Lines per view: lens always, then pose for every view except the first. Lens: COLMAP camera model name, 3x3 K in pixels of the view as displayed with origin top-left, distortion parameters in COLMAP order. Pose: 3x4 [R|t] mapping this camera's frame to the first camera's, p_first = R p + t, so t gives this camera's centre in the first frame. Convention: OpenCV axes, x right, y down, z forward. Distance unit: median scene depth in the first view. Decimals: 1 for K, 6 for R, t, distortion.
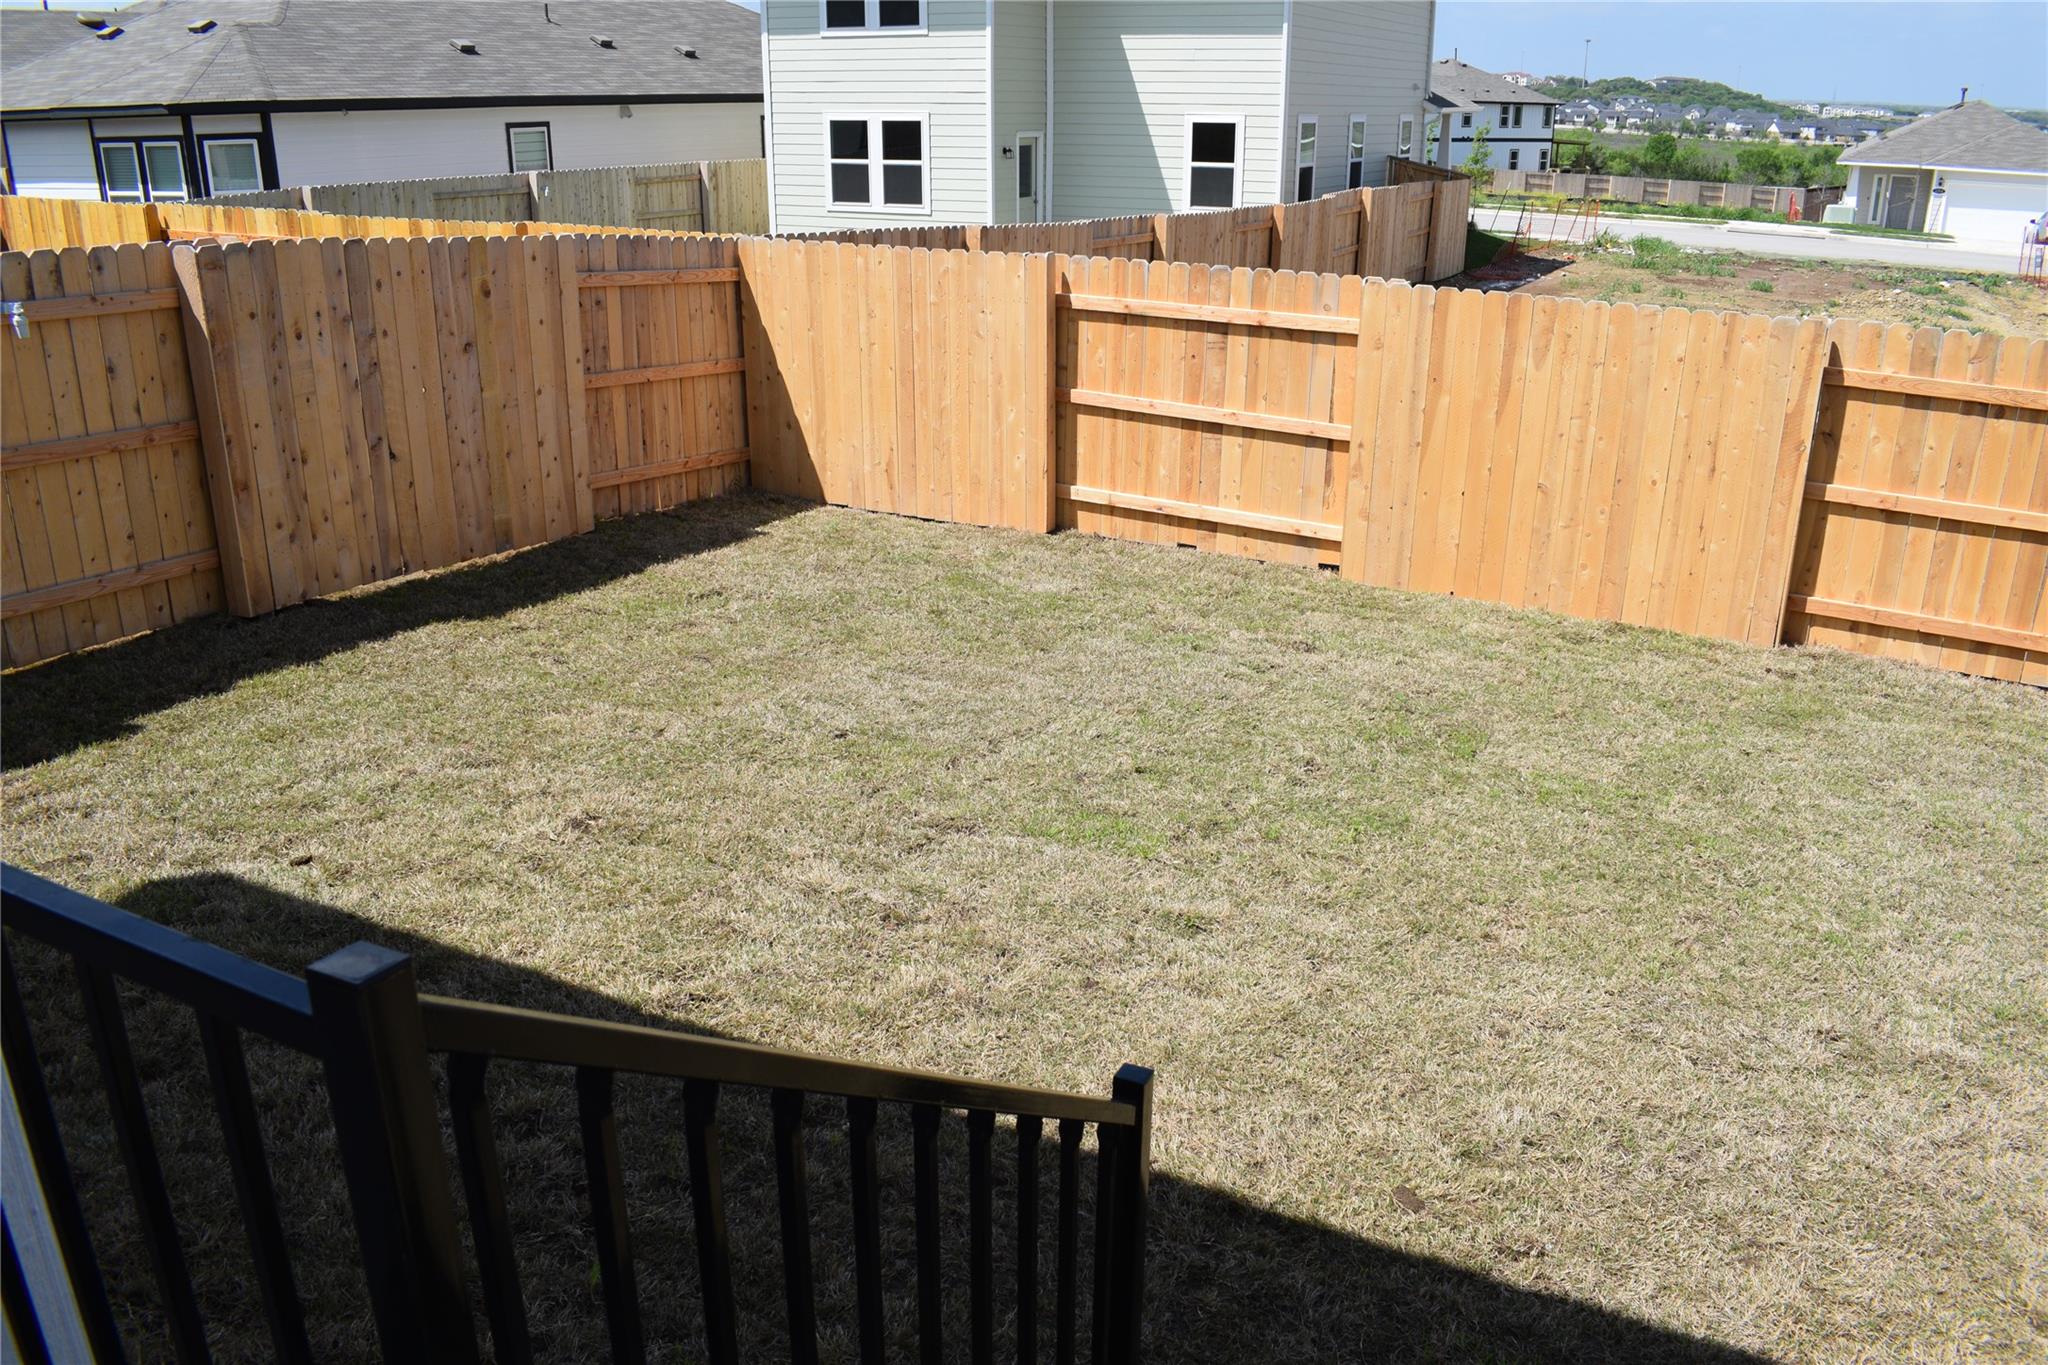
lens RADIAL K [[1610.6, 0, 1036.6], [0, 1610.6, 692.3], [0, 0, 1]] dist [-0.097642, 0.019239]
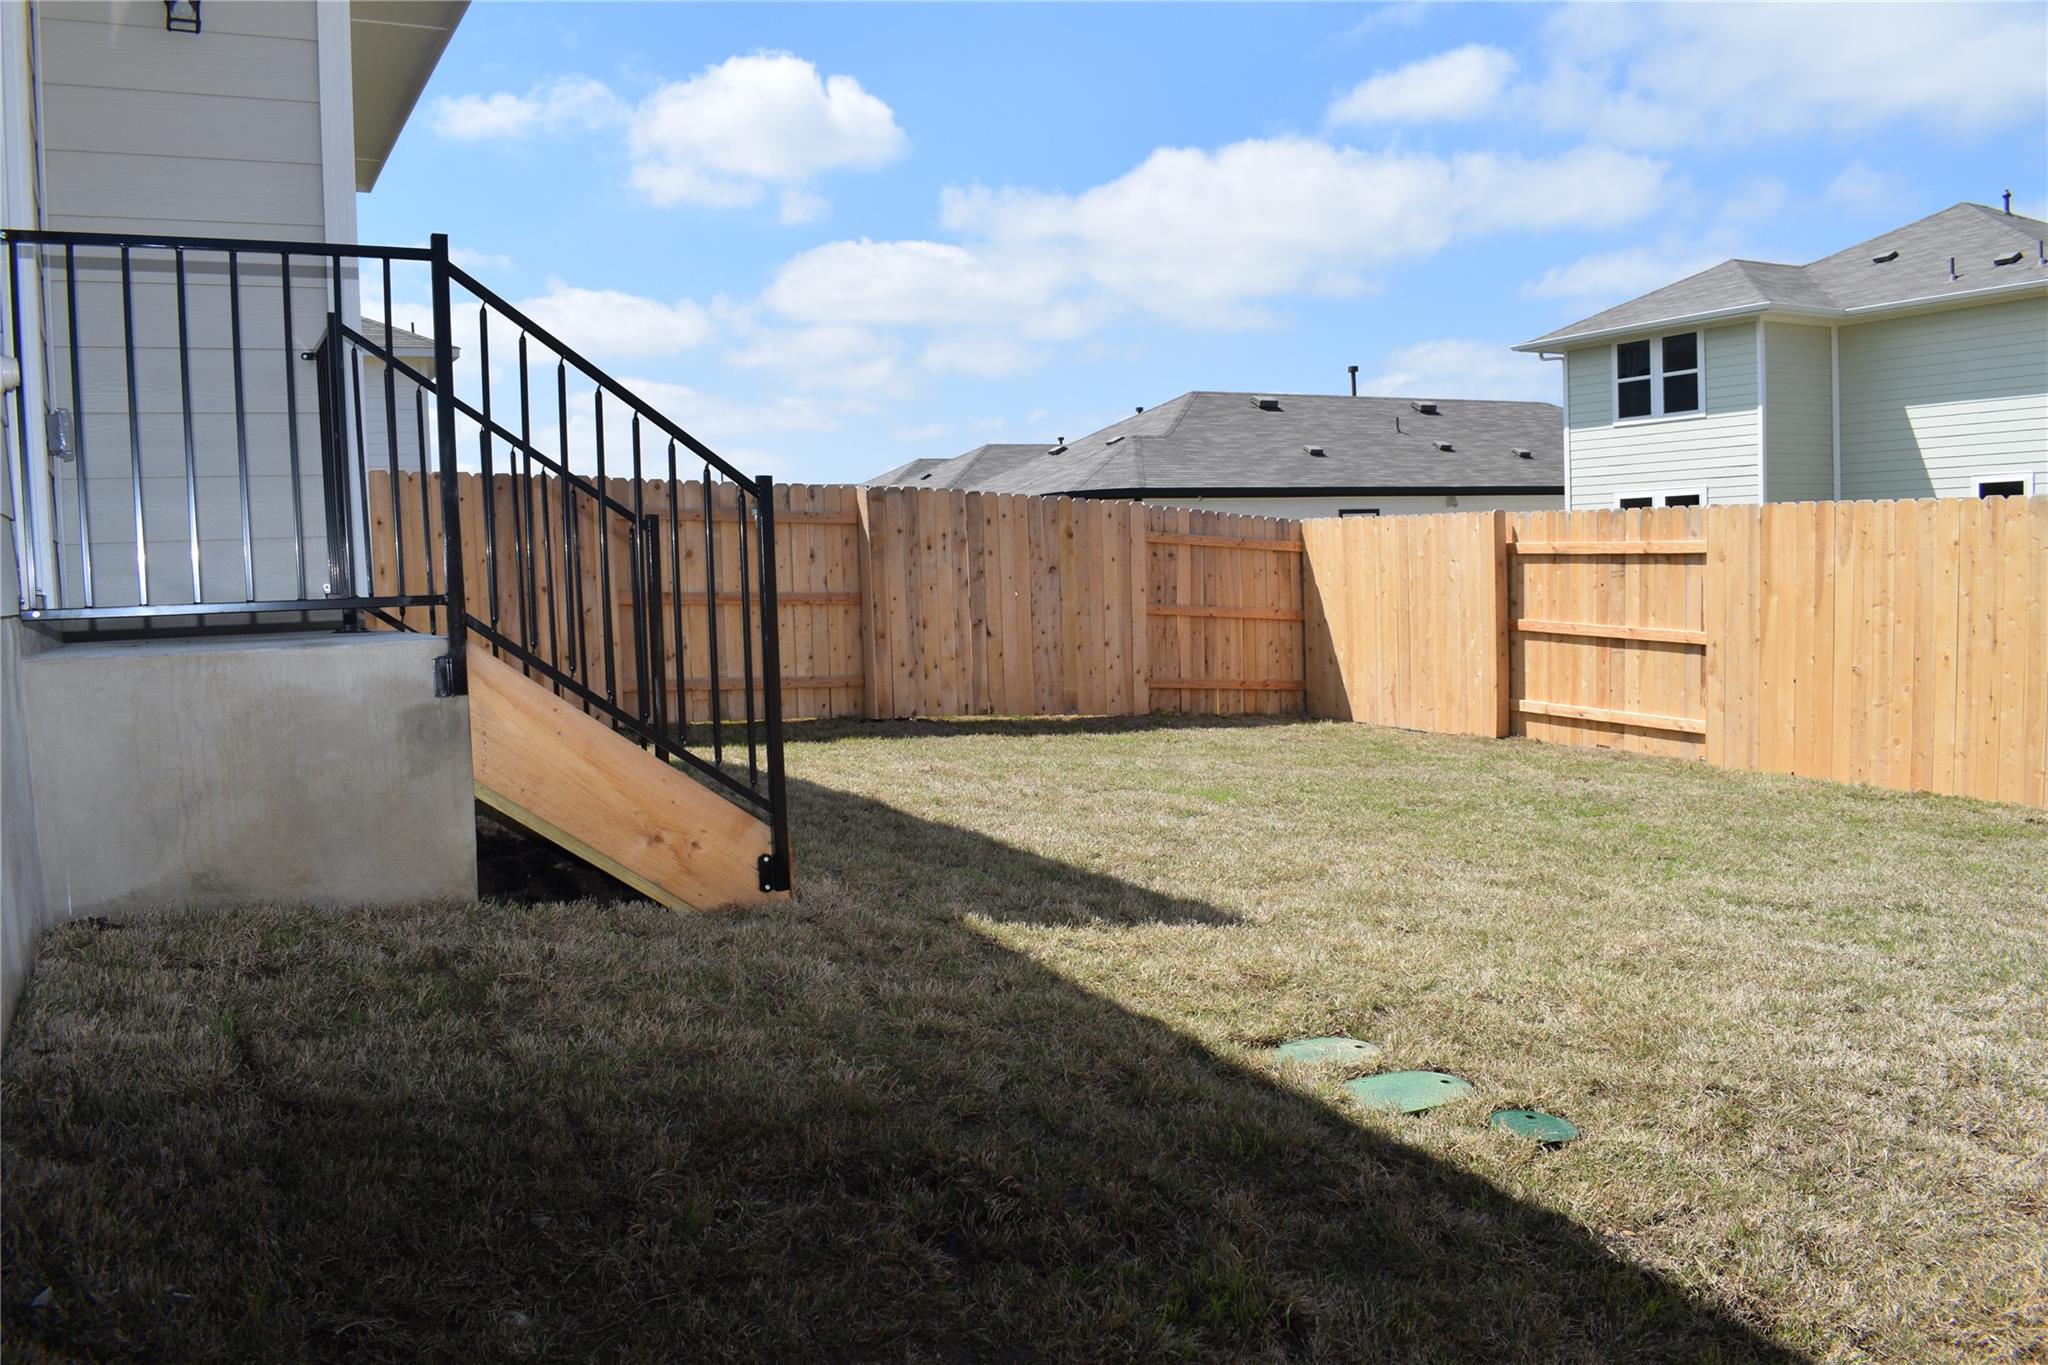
lens RADIAL K [[1610.6, 0, 1036.0], [0, 1610.6, 691.7], [0, 0, 1]] dist [-0.097642, 0.019239]
pose [[0.827003, 0.011164, -0.562087, 0.473885], [-0.160963, 0.962650, -0.217706, 0.221535], [0.538662, 0.270519, 0.797911, -0.178727]]
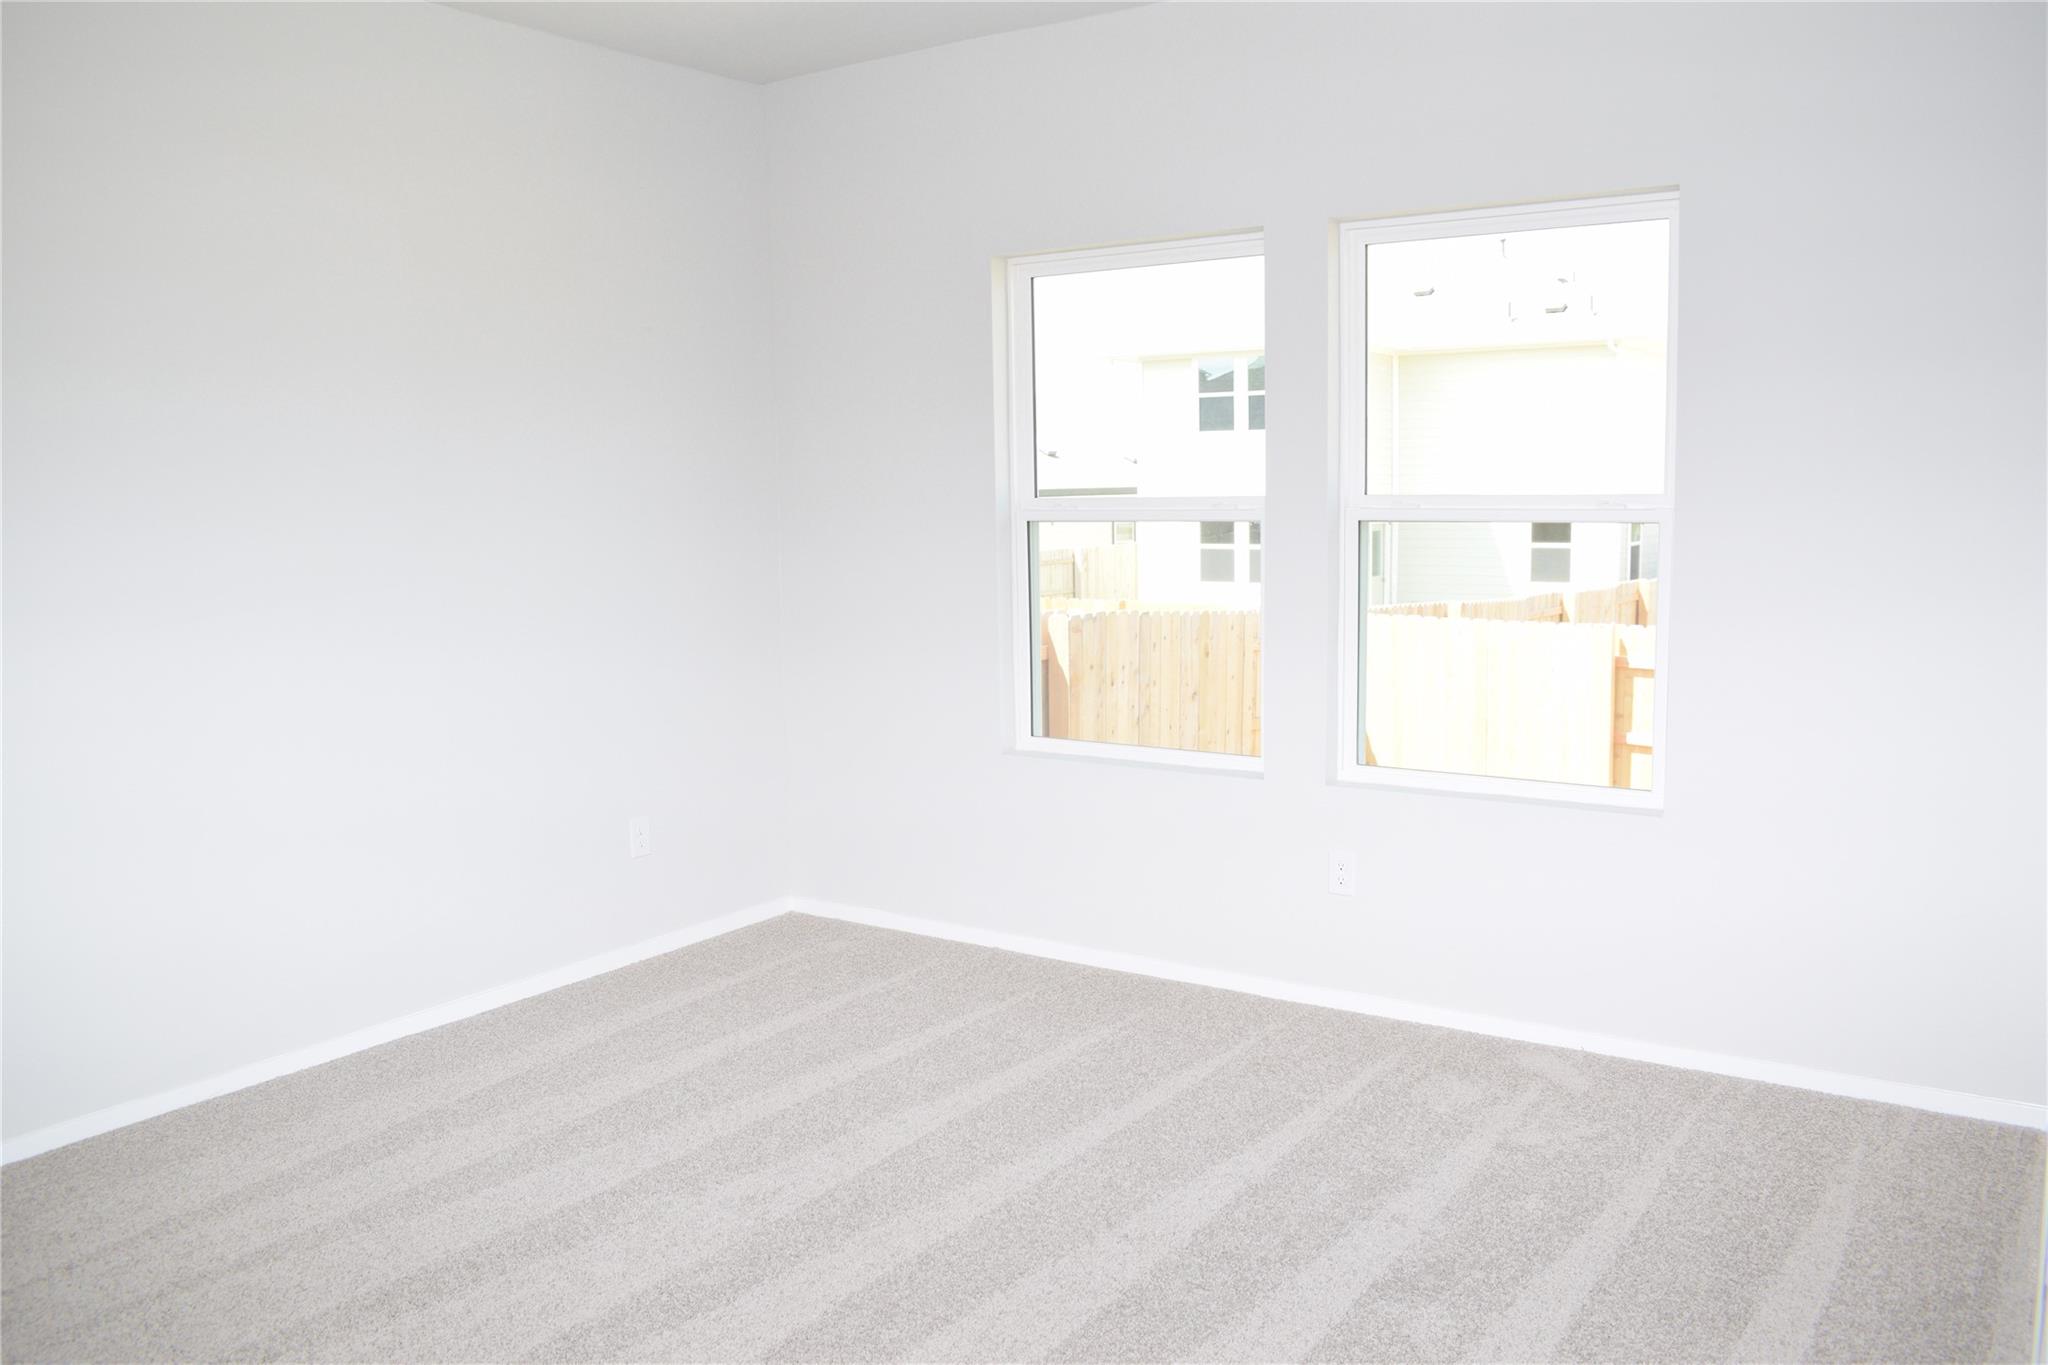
lens RADIAL K [[1610.6, 0, 1028.9], [0, 1610.6, 682.1], [0, 0, 1]] dist [-0.097642, 0.019239]
pose [[0.991335, -0.006489, -0.131198, -0.319502], [-0.024249, 0.972574, -0.231326, 0.075485], [0.129101, 0.232503, 0.963989, -0.272272]]
